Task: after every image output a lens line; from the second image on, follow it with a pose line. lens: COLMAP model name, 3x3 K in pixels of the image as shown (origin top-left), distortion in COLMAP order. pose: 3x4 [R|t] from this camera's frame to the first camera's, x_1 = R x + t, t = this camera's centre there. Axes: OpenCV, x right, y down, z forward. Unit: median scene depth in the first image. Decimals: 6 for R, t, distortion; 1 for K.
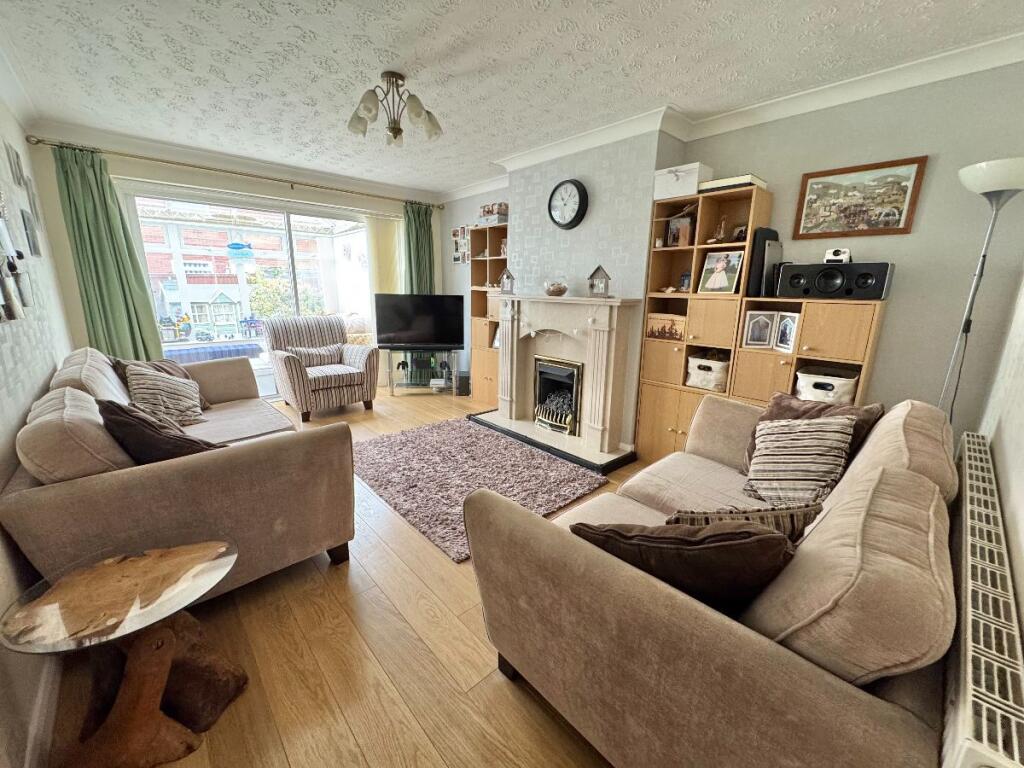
lens RADIAL K [[408.7, 0, 512.0], [0, 408.7, 384.0], [0, 0, 1]] dist [-0.001833, -0.000087]
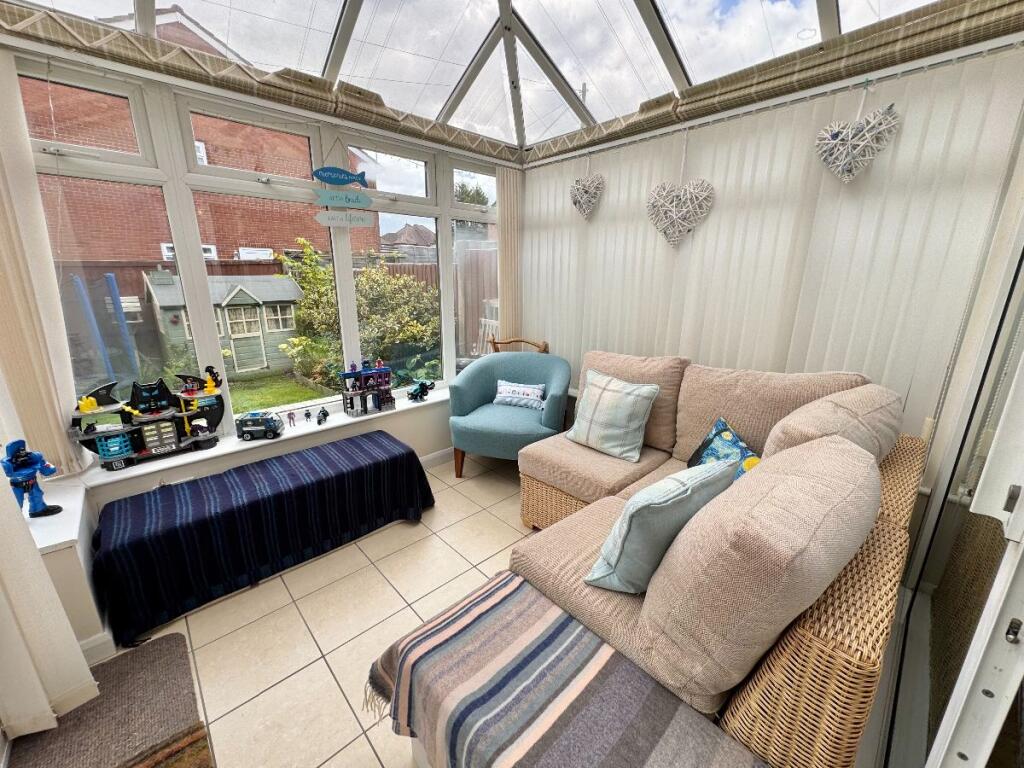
lens RADIAL K [[408.7, 0, 512.0], [0, 408.7, 384.0], [0, 0, 1]] dist [-0.001833, -0.000087]
pose [[0.999894, -0.012948, 0.006596, -0.538425], [0.012740, 0.999450, 0.030614, -0.164025], [-0.006989, -0.030527, 0.999510, 0.645360]]
